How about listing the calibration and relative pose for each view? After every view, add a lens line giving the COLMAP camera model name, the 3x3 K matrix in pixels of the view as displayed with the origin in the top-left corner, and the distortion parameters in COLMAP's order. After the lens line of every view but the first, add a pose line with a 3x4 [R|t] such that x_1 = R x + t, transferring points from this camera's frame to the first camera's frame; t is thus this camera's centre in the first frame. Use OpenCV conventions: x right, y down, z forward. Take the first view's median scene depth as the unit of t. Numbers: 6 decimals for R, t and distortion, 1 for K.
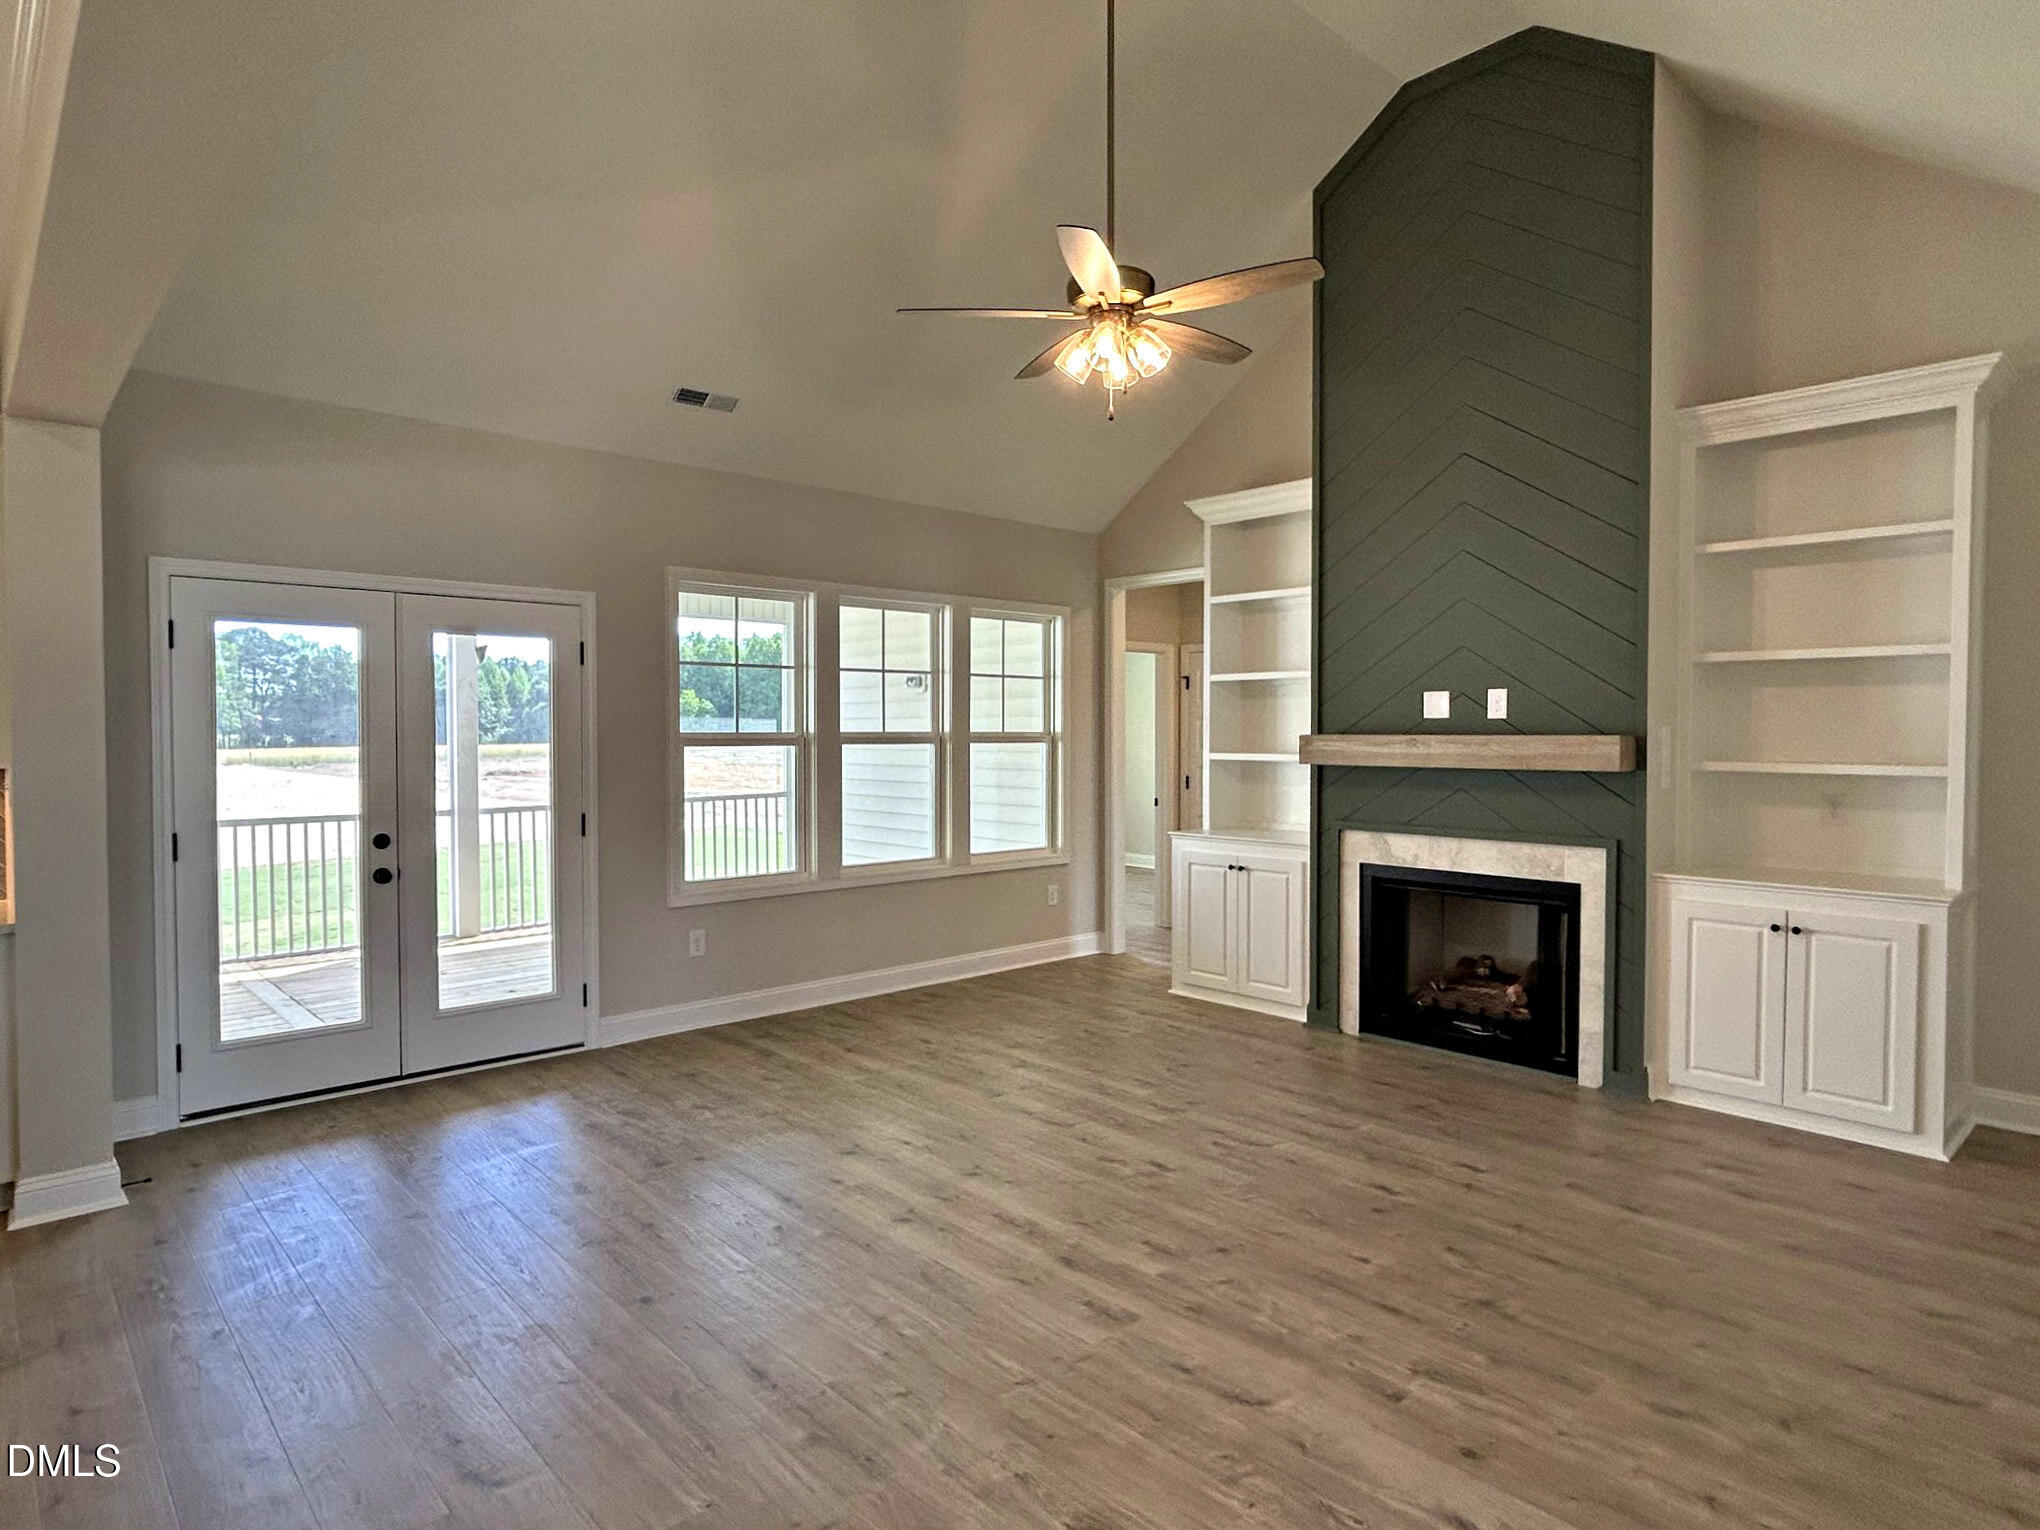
lens RADIAL K [[1154.7, 0, 1018.9], [0, 1154.7, 760.3], [0, 0, 1]] dist [-0.001036, -0.000772]
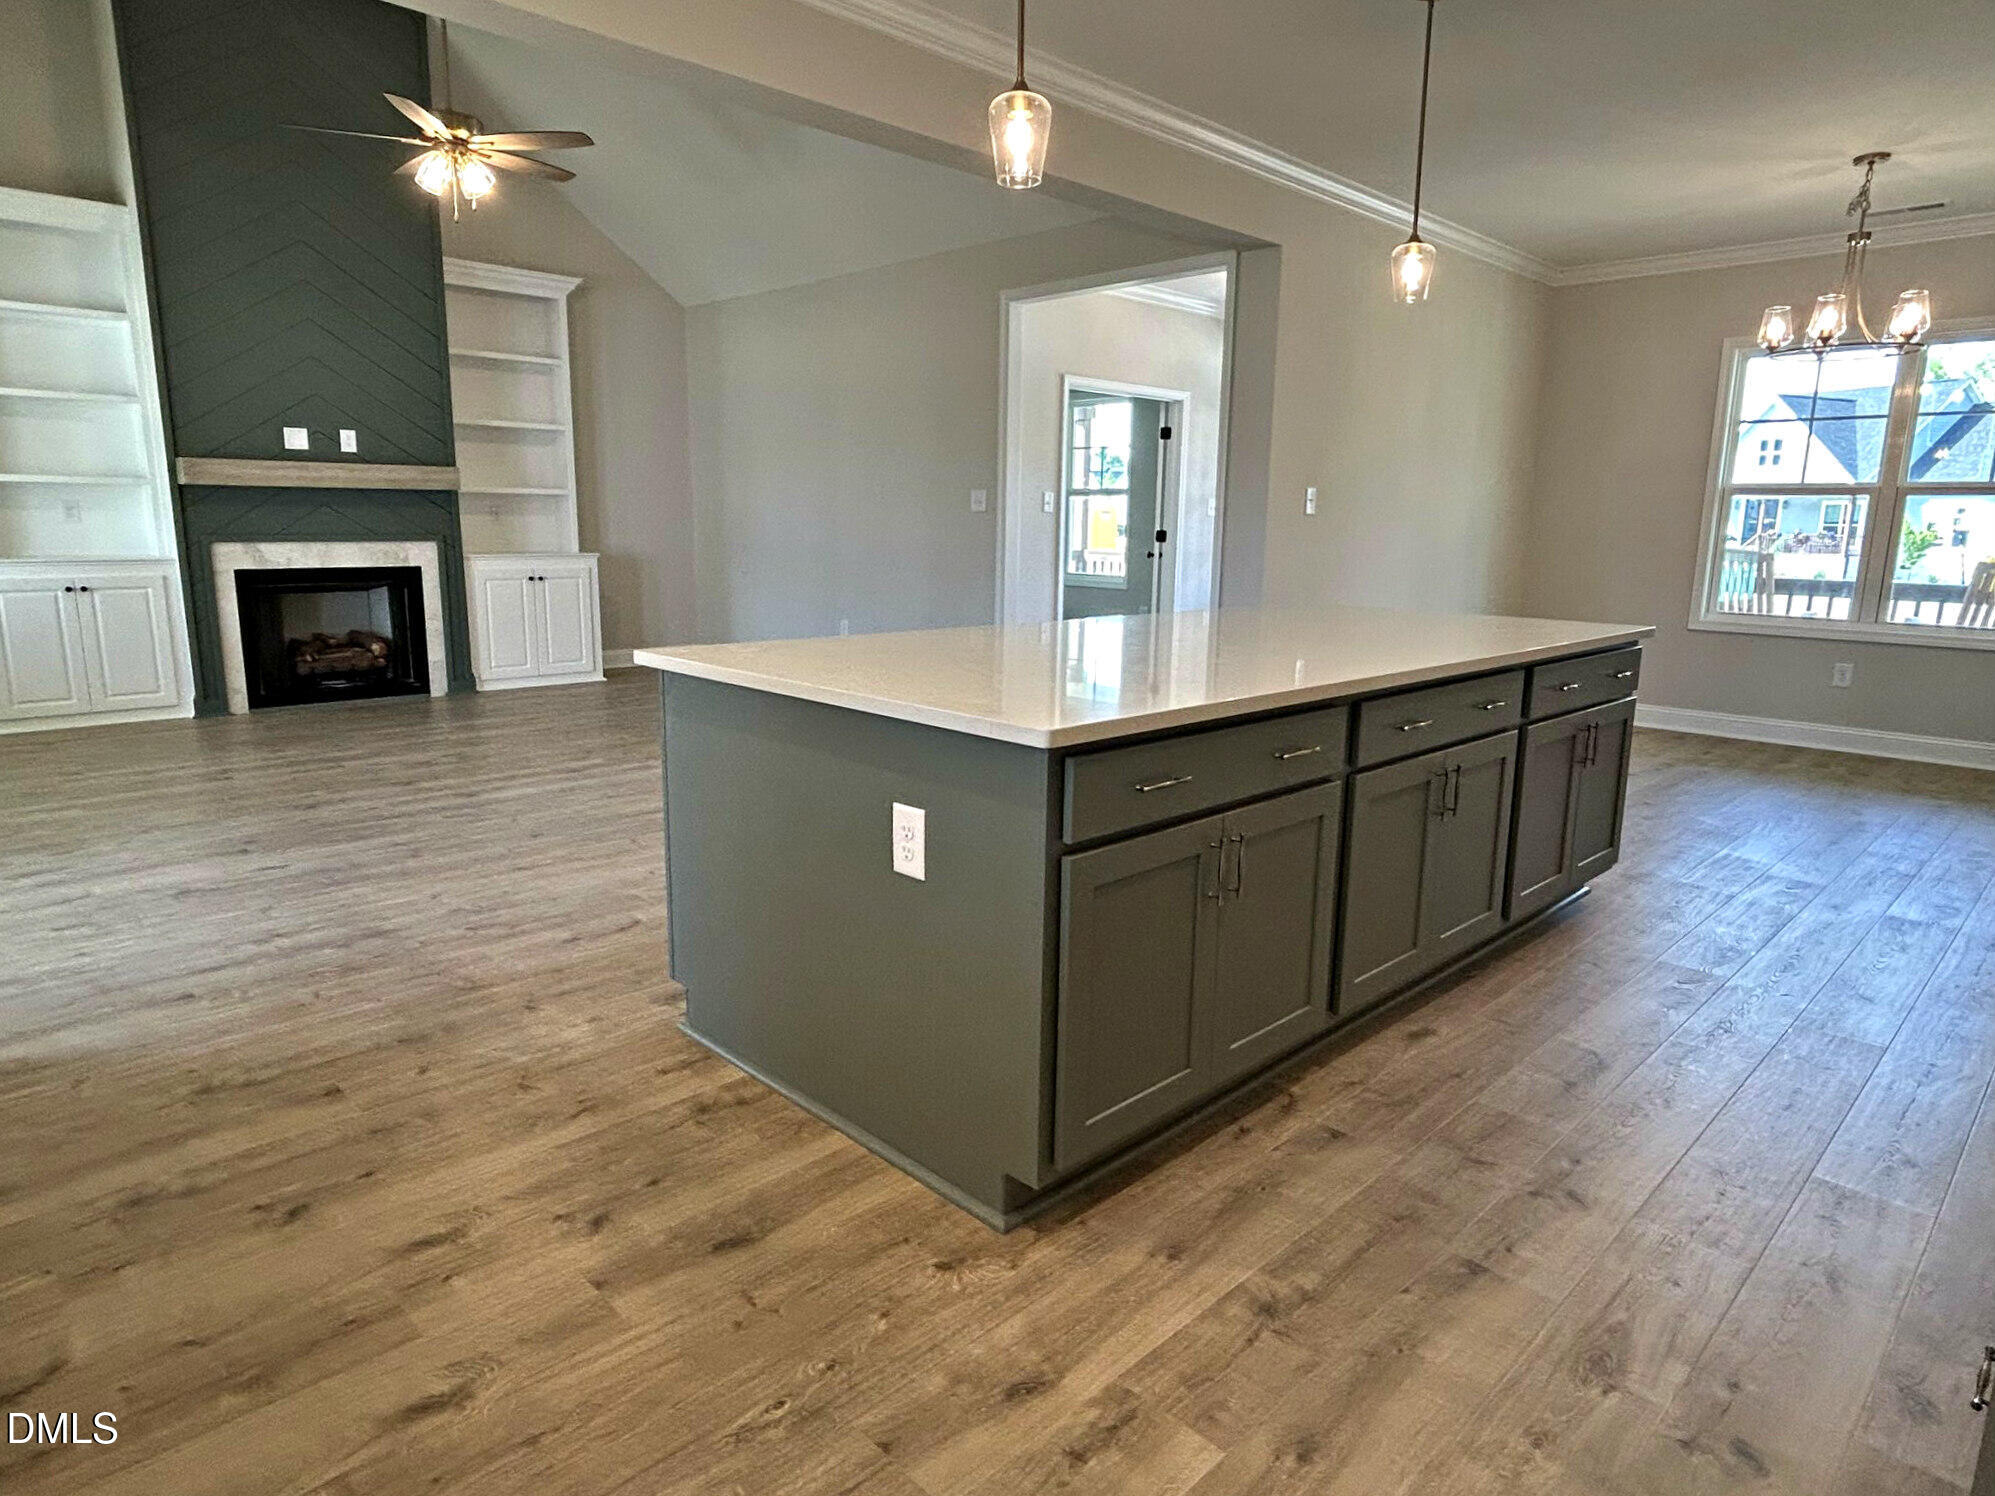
lens RADIAL K [[1154.4, 0, 987.4], [0, 1154.4, 747.8], [0, 0, 1]] dist [-0.034122, 0.038172]
pose [[-0.023247, -0.197153, 0.980097, -1.003102], [0.009248, 0.980278, 0.197409, 0.046549], [-0.999687, 0.013653, -0.020965, 0.267232]]
